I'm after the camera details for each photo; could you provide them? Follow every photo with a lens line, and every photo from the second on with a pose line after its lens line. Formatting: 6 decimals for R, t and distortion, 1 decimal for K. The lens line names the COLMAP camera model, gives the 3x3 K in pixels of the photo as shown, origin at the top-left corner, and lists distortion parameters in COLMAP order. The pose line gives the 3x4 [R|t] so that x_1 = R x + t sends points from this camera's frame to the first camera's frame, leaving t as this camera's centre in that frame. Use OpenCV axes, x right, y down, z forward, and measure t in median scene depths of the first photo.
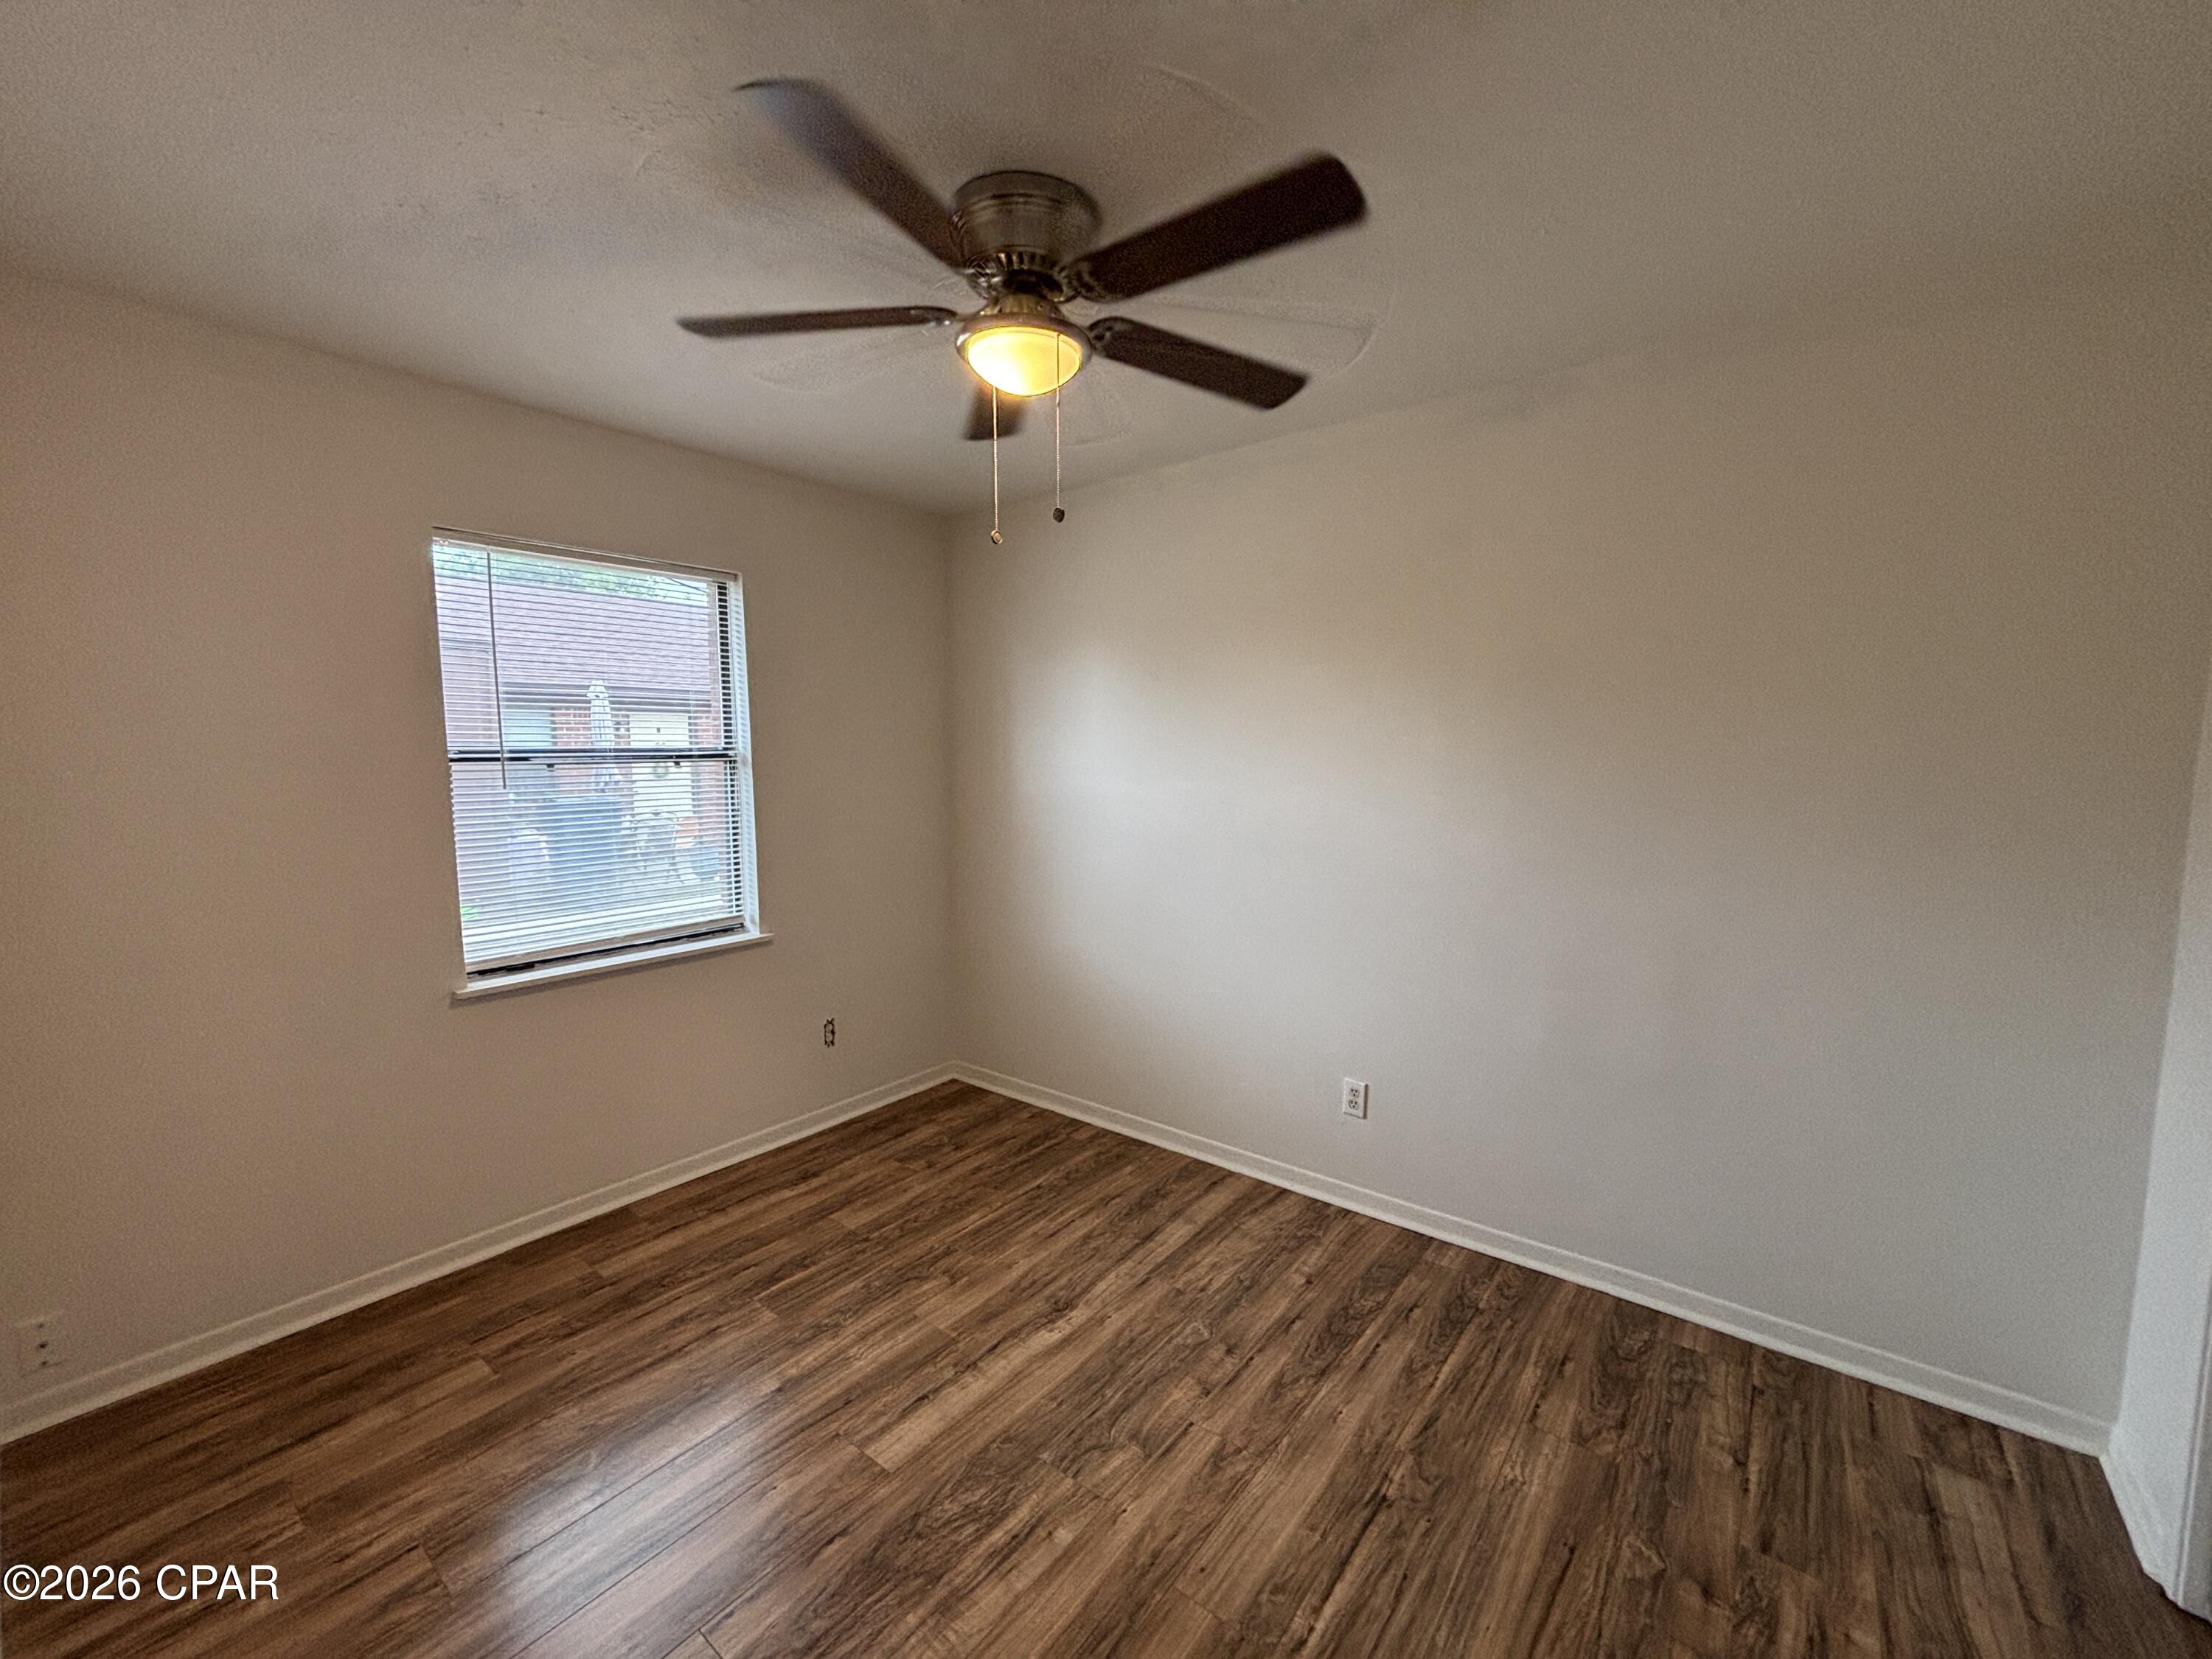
lens RADIAL K [[888.1, 0, 1105.7], [0, 888.1, 834.3], [0, 0, 1]] dist [0.007582, 0.000191]
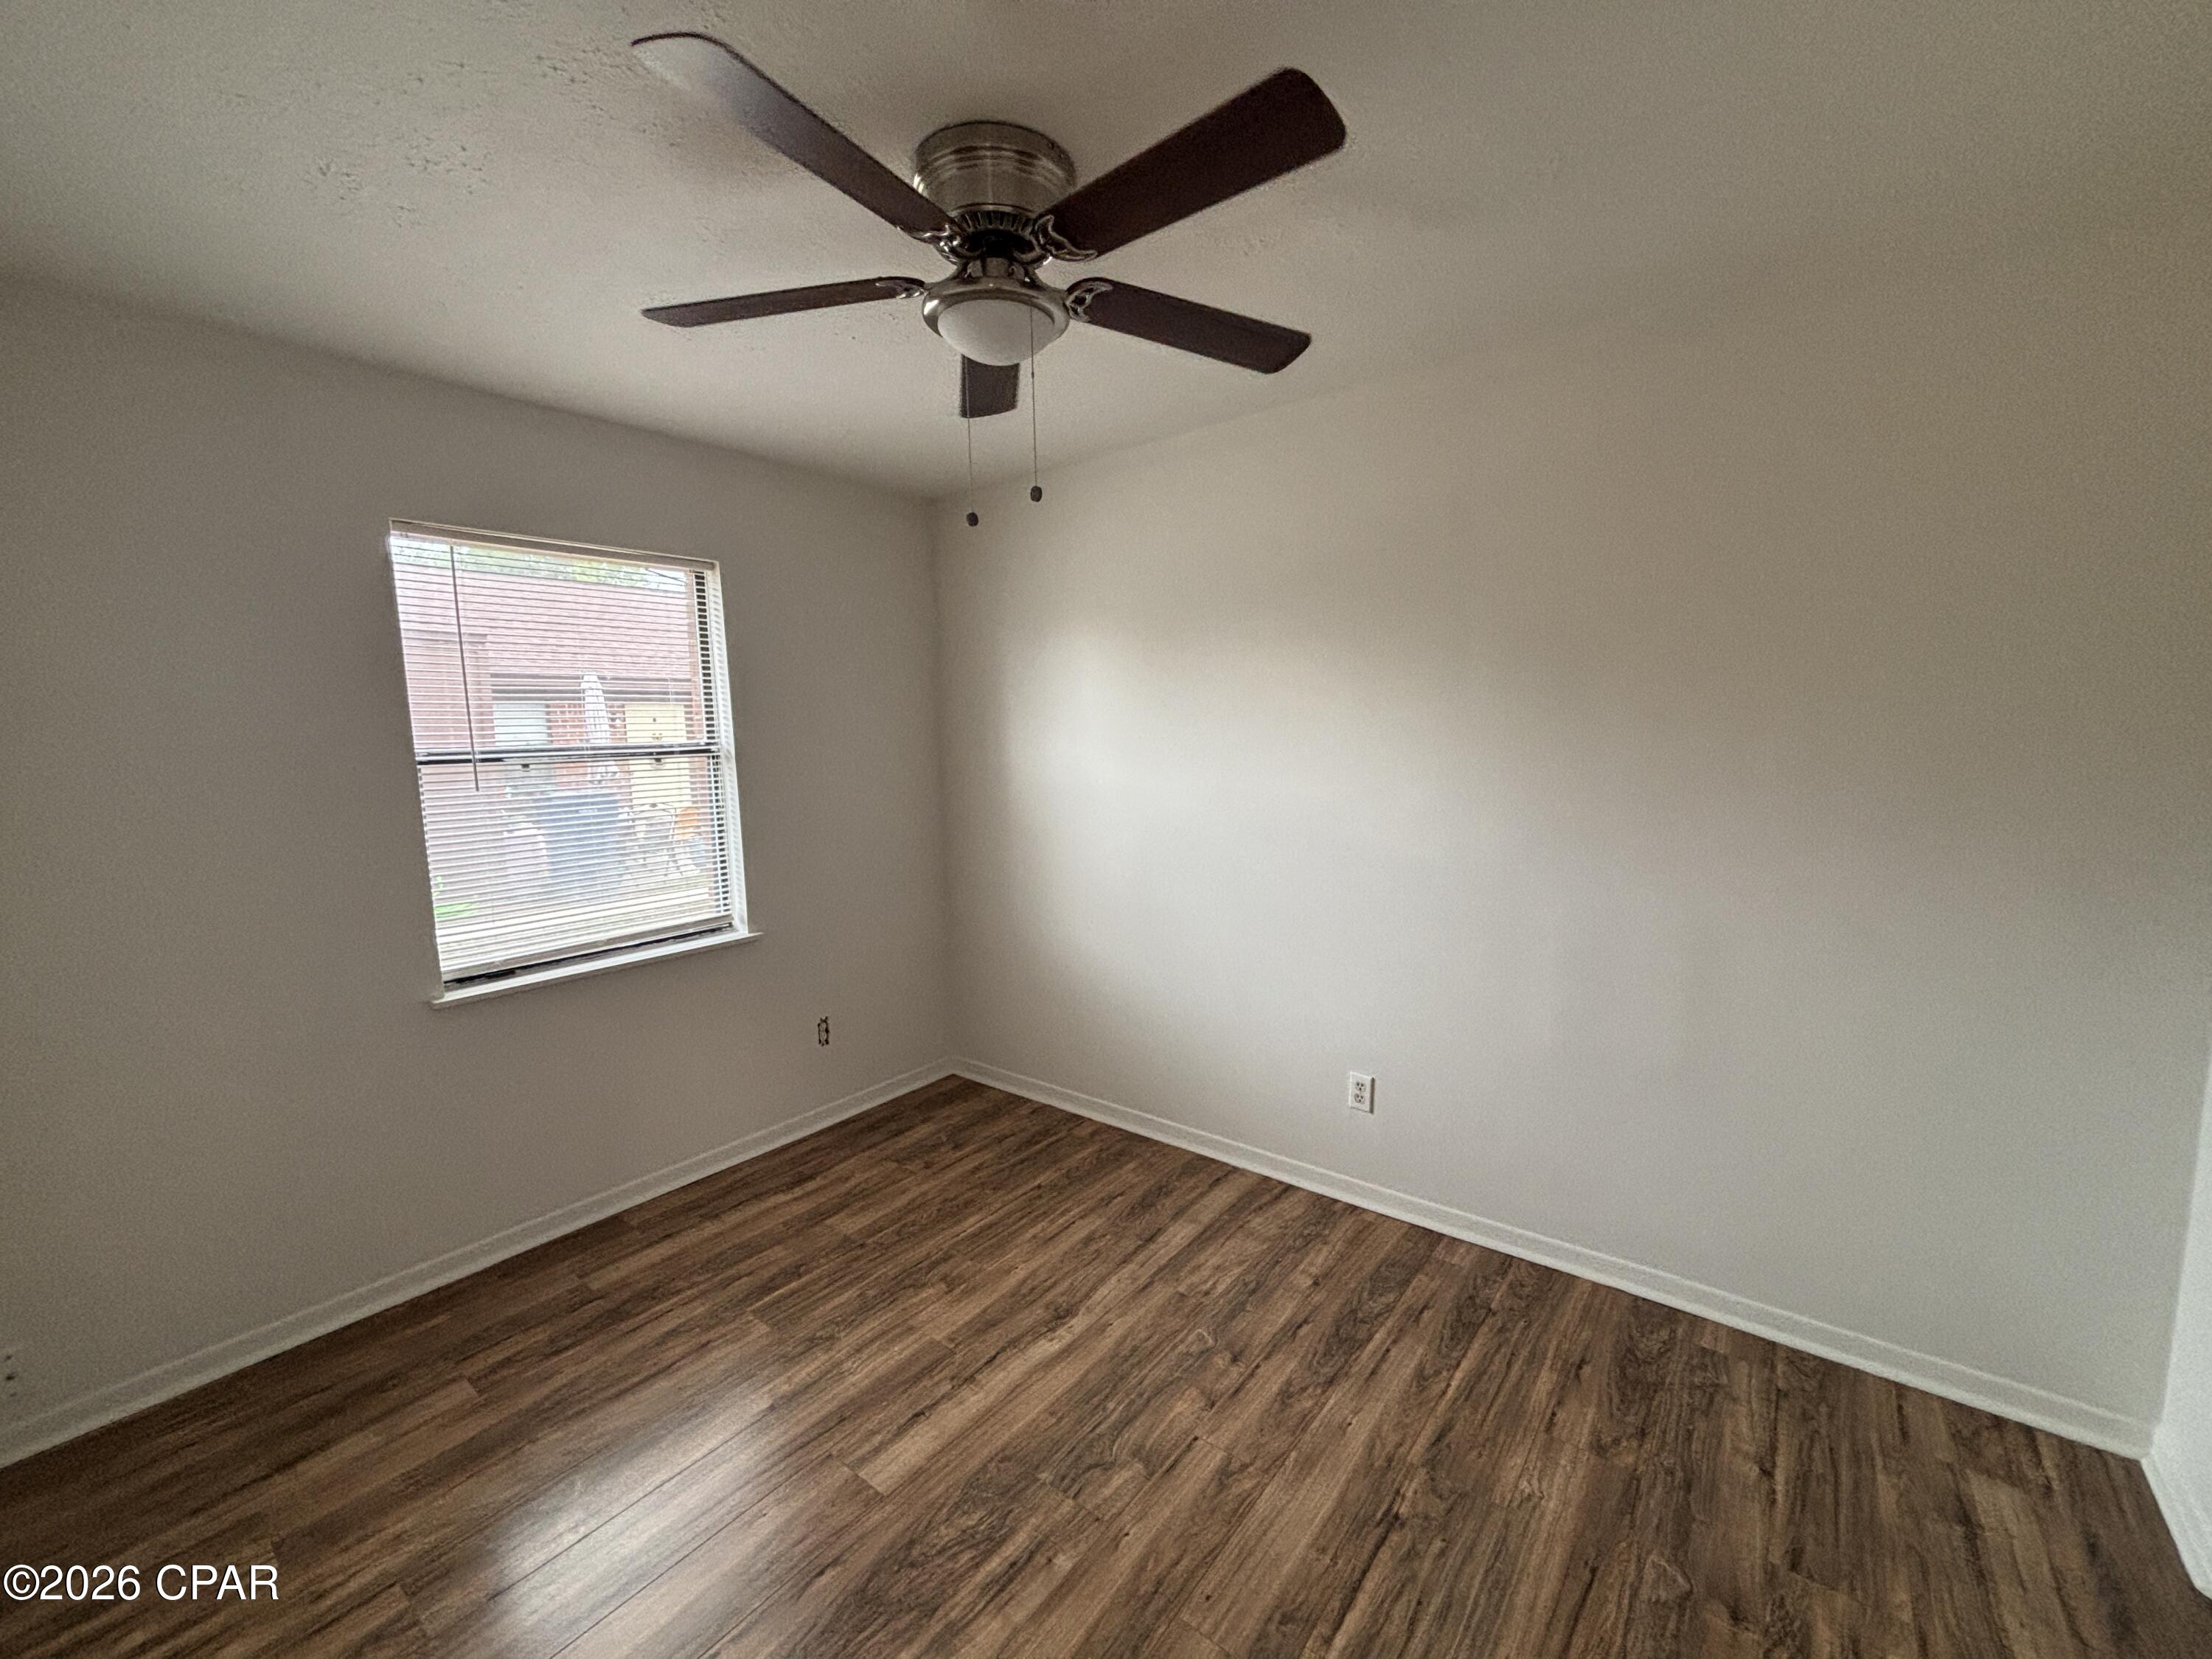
lens RADIAL K [[888.1, 0, 1105.5], [0, 888.1, 831.3], [0, 0, 1]] dist [0.007582, 0.000191]
pose [[0.999826, -0.018180, -0.004293, 0.014713], [0.018258, 0.999657, 0.018783, -0.017684], [0.003950, -0.018858, 0.999814, 0.046407]]
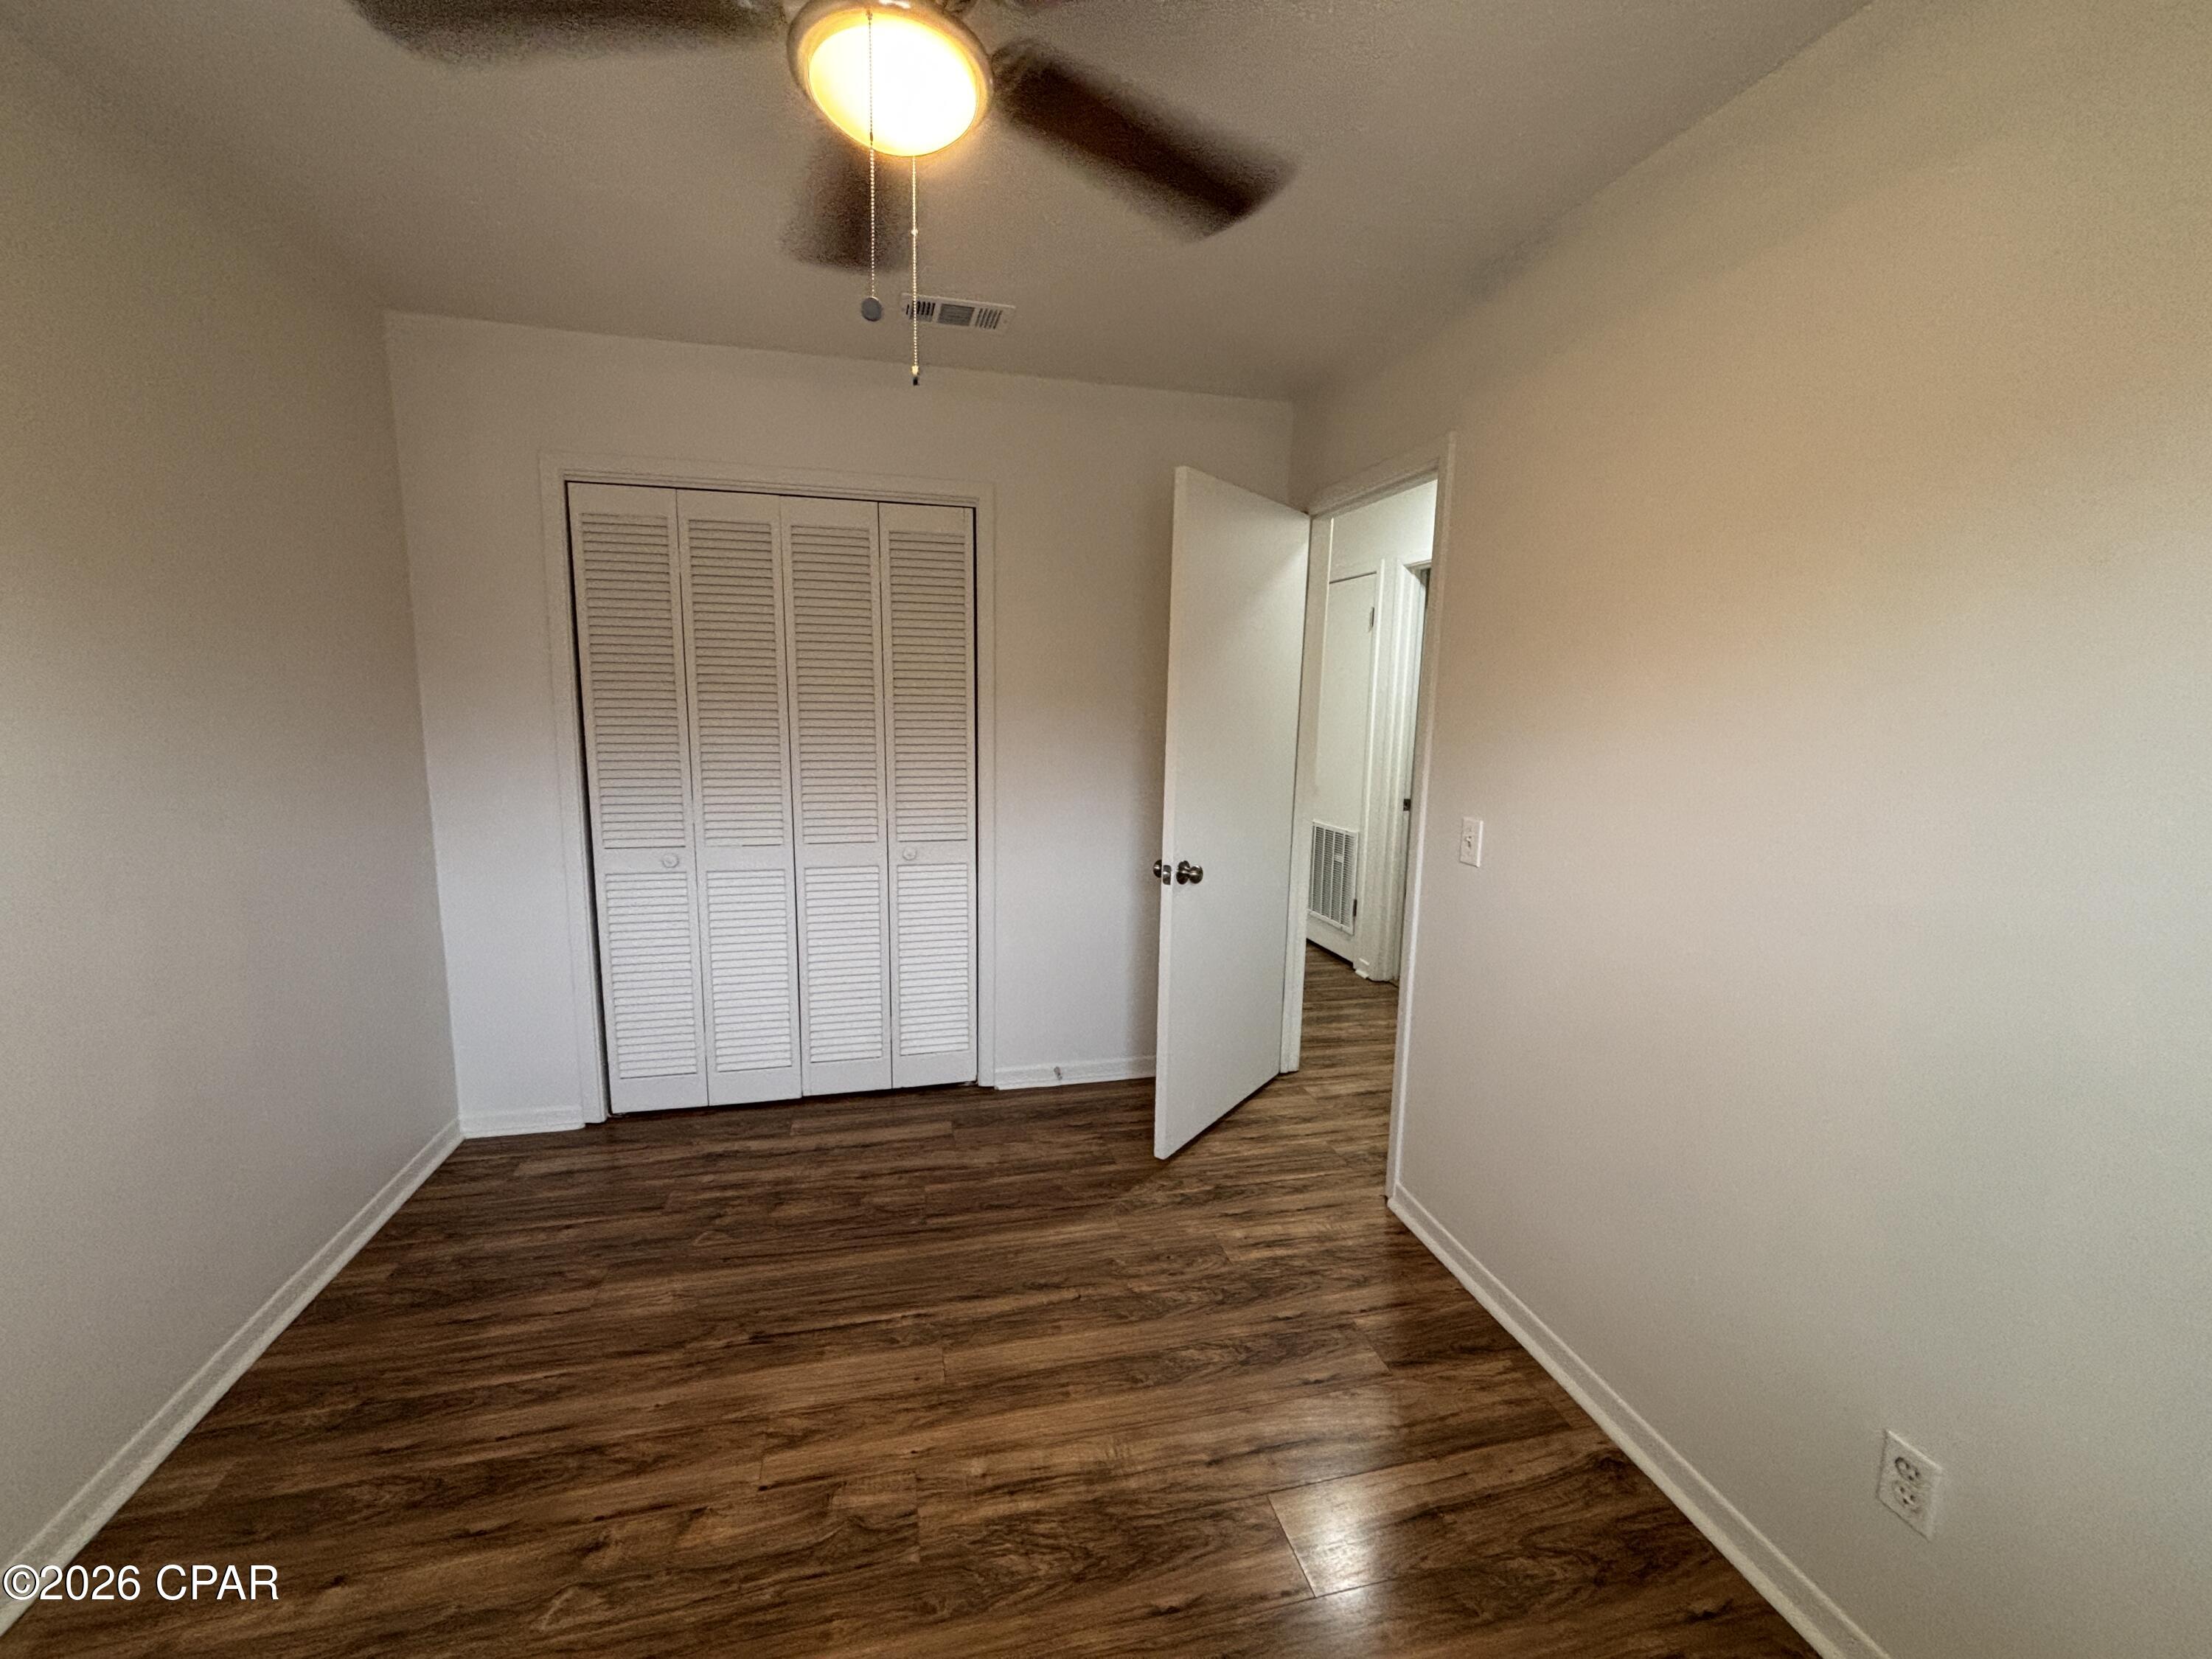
lens RADIAL K [[888.1, 0, 1106.3], [0, 888.1, 832.5], [0, 0, 1]] dist [0.007582, 0.000191]
pose [[-0.786721, -0.107959, 0.607796, -0.618207], [0.040927, 0.973301, 0.225856, -0.112372], [-0.615951, 0.202561, -0.761297, 1.362265]]
